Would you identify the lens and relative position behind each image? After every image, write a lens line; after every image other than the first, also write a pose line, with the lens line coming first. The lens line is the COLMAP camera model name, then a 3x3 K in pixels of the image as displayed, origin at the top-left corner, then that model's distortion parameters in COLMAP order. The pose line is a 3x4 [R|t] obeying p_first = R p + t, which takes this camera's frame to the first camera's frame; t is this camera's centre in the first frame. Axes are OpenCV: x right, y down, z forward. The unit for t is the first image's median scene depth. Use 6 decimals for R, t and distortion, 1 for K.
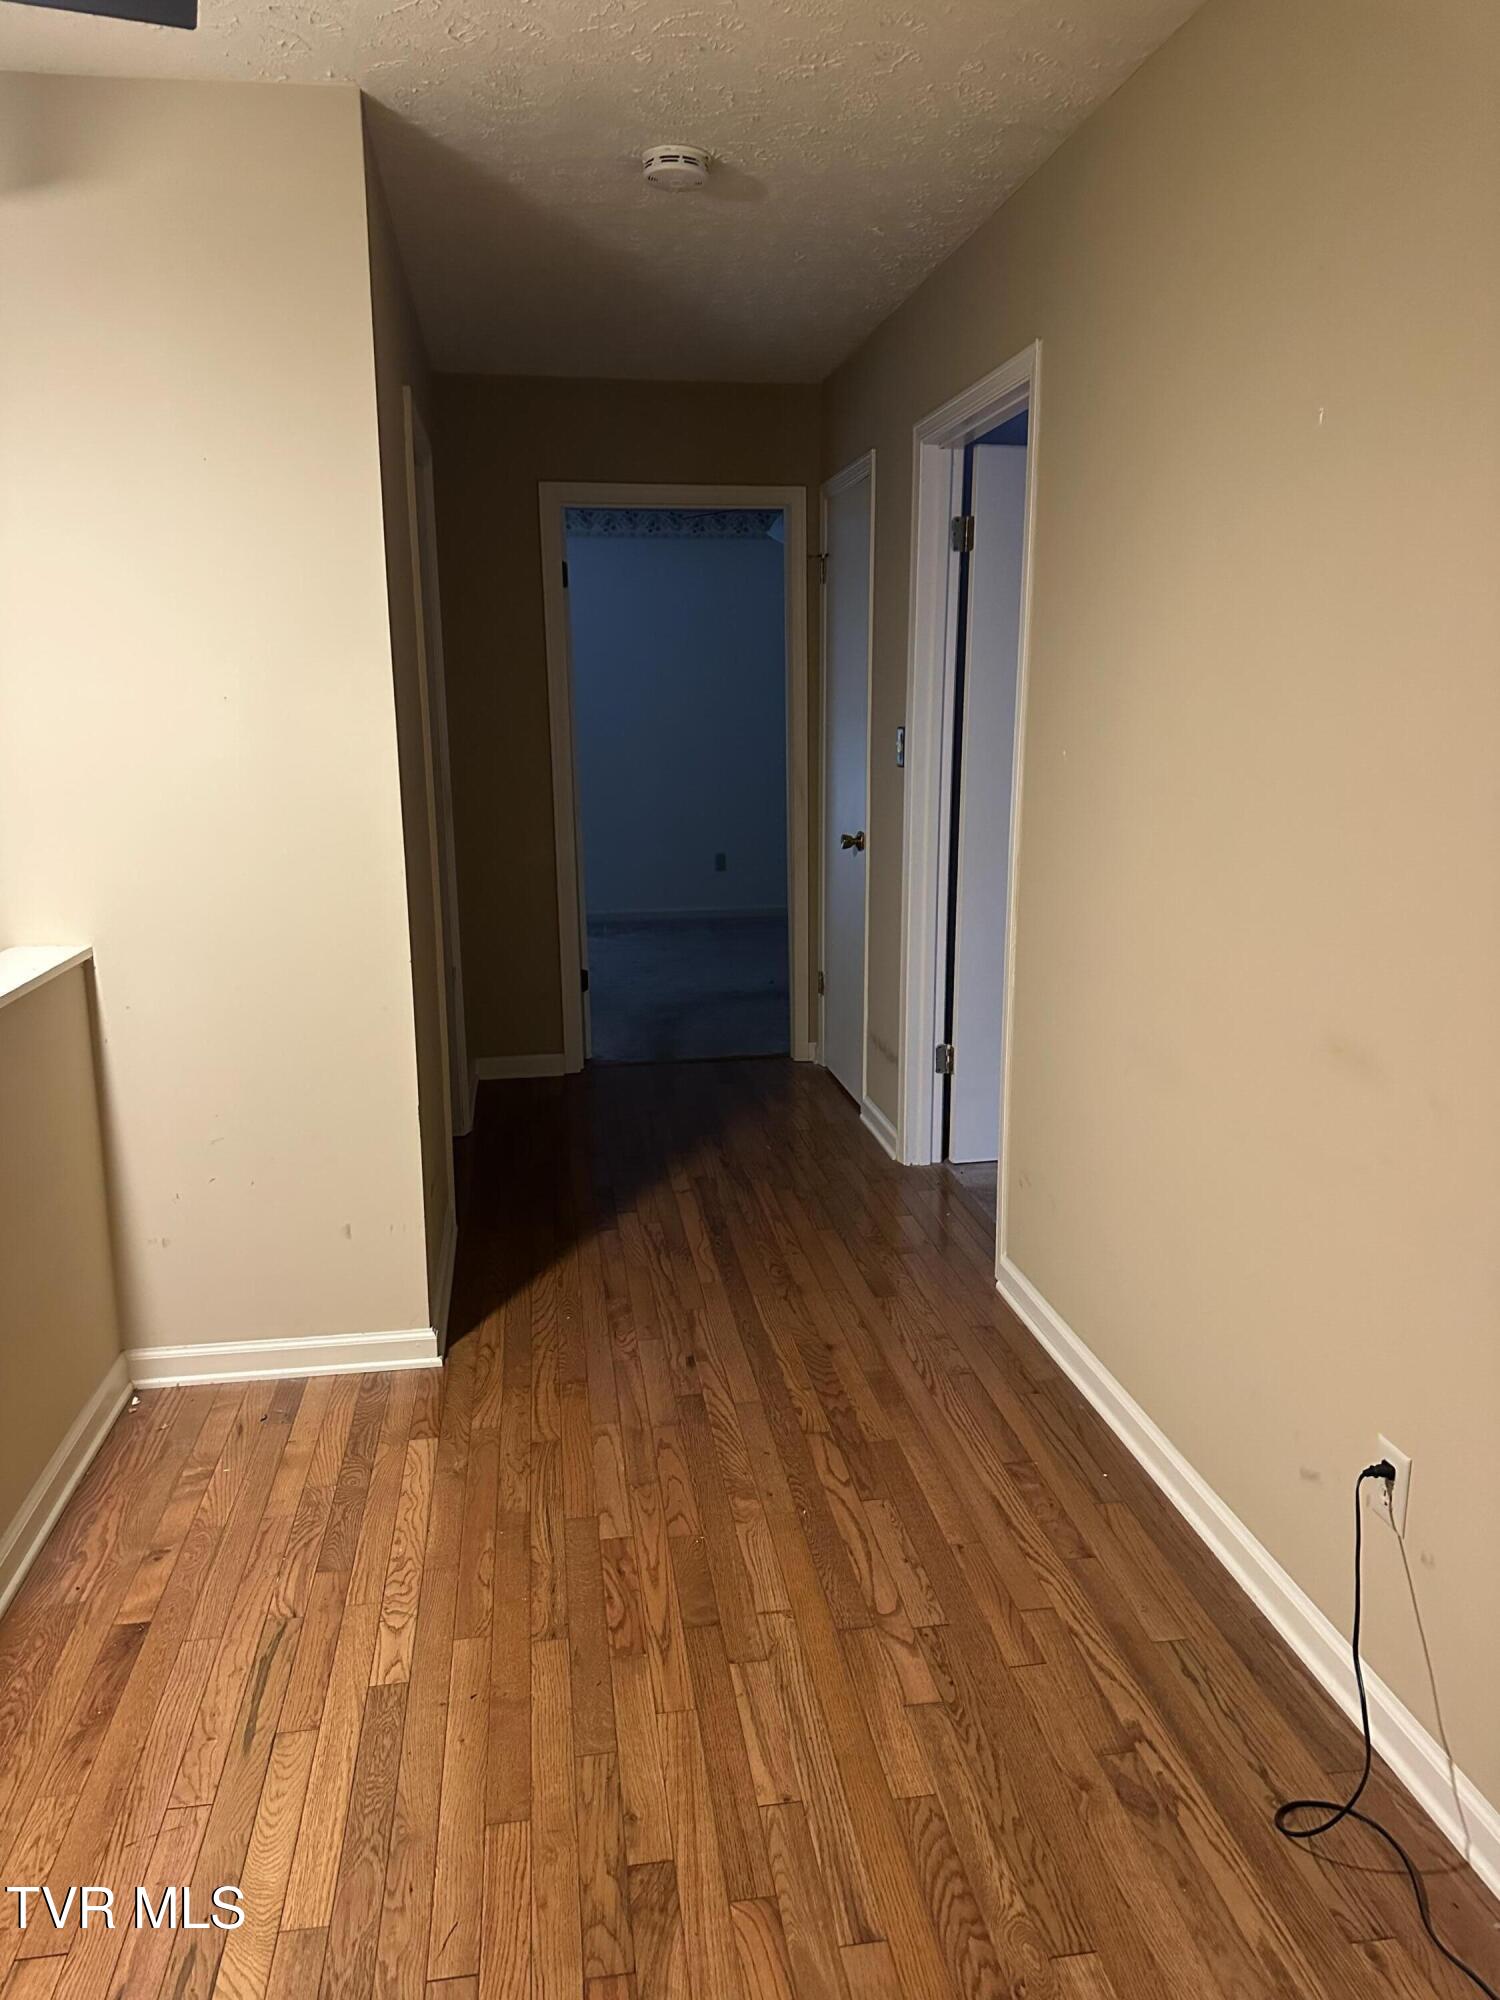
lens RADIAL K [[1402.9, 0, 750.0], [0, 1402.9, 1000.0], [0, 0, 1]] dist [0.005829, -0.000230]
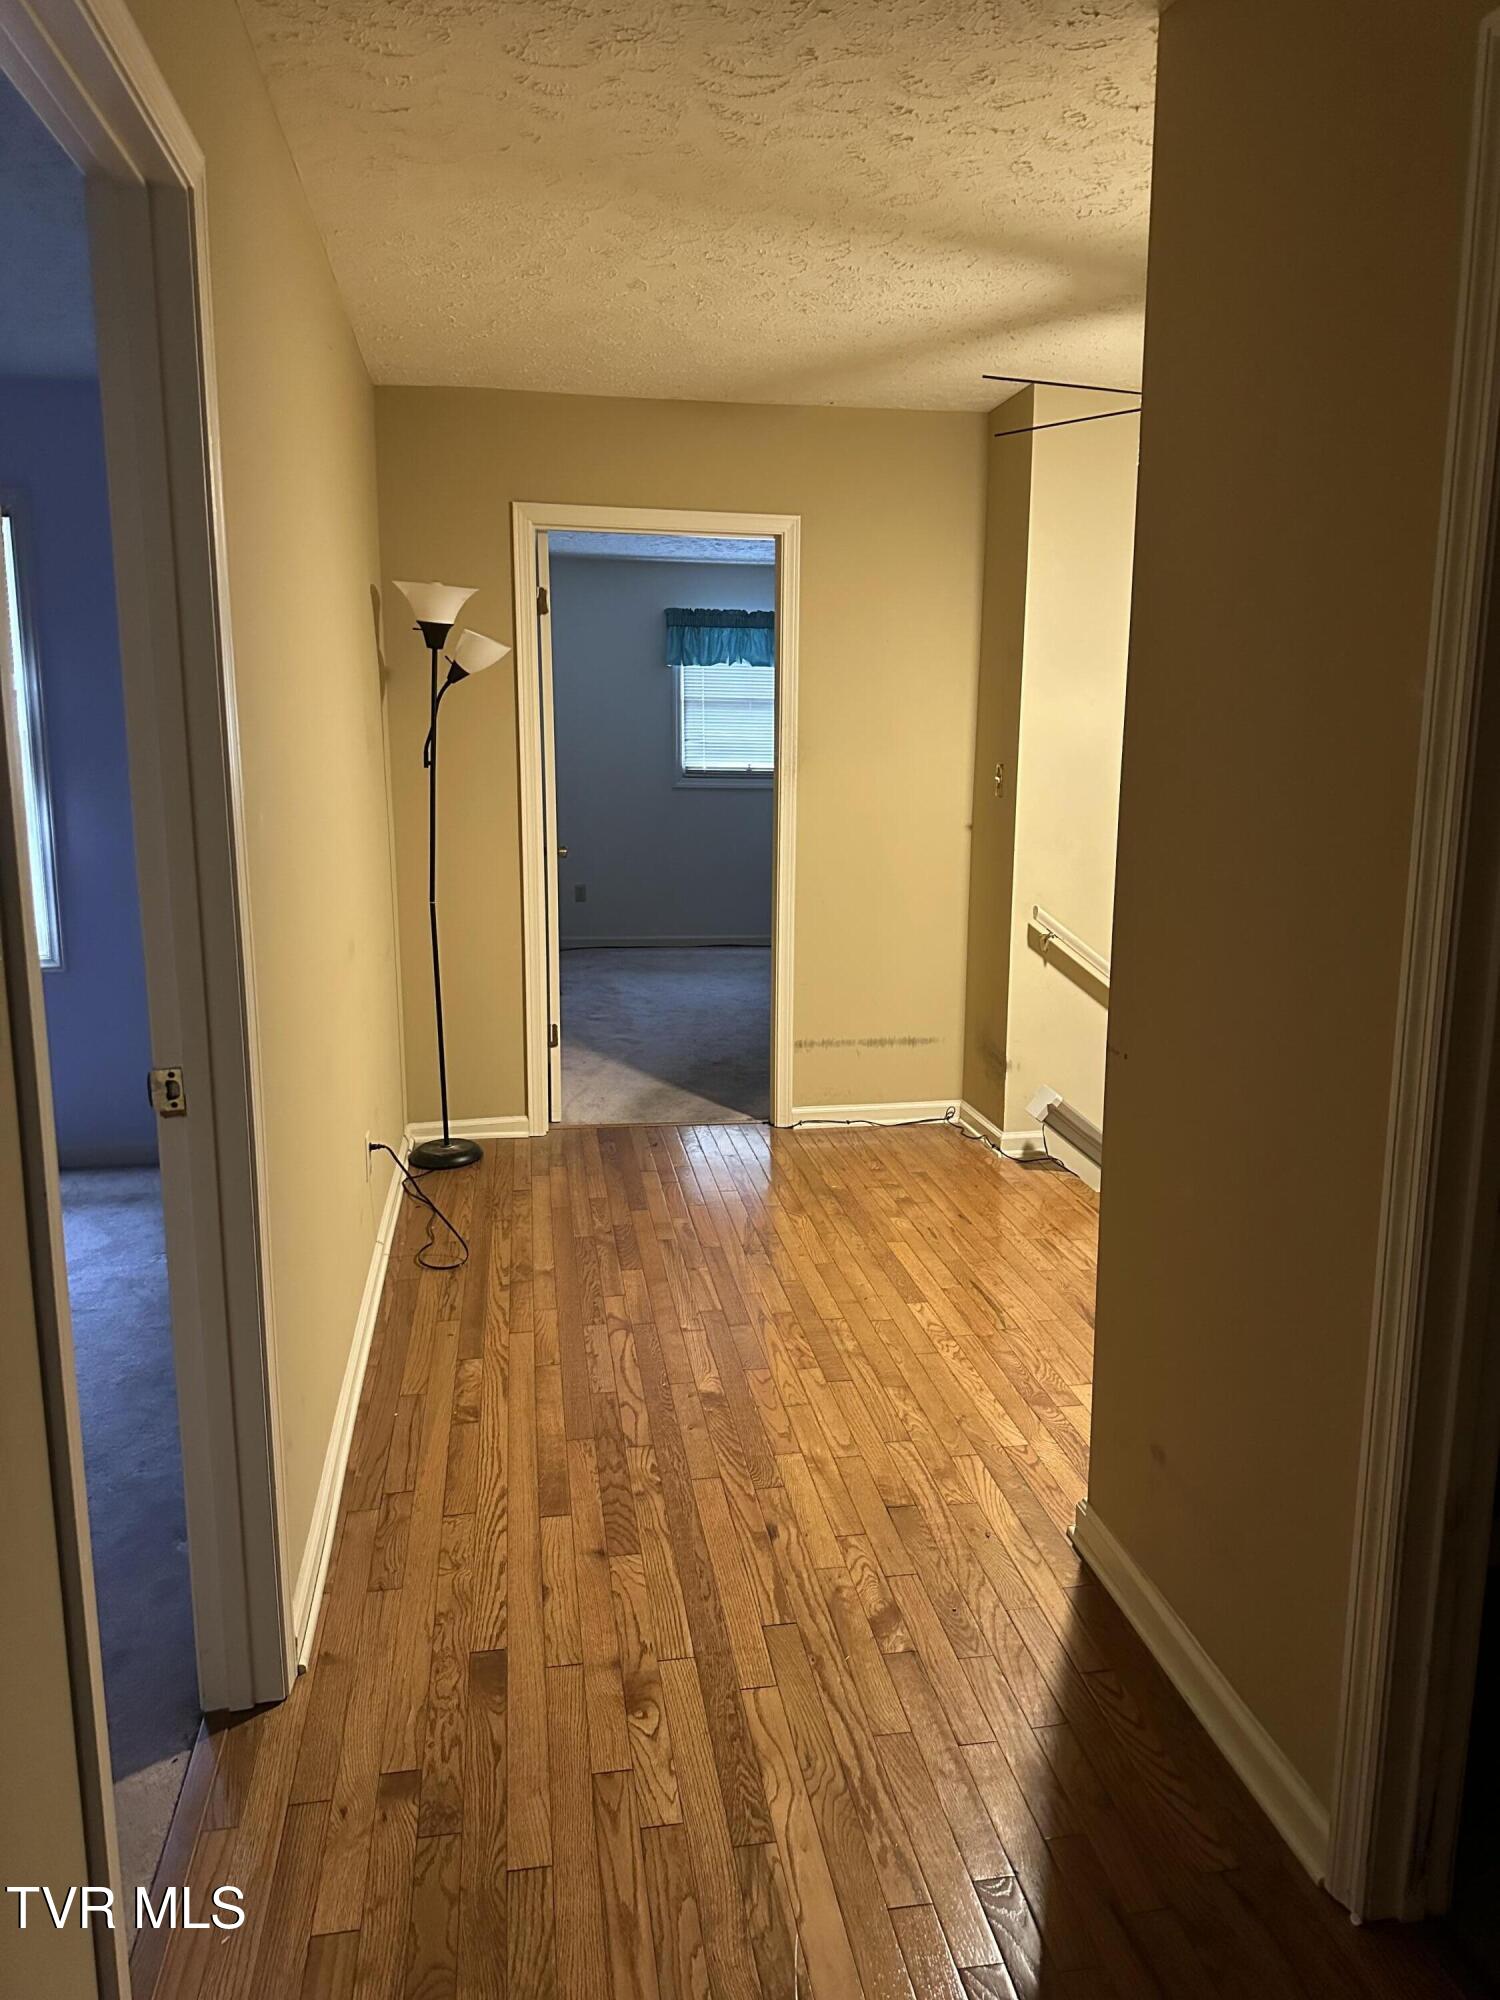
lens RADIAL K [[1402.9, 0, 750.0], [0, 1402.9, 1000.0], [0, 0, 1]] dist [0.005829, -0.000230]
pose [[-0.999904, -0.002599, -0.013606, -0.019153], [-0.007652, 0.922388, 0.386189, -0.411158], [0.011546, 0.386256, -0.922319, 1.899820]]
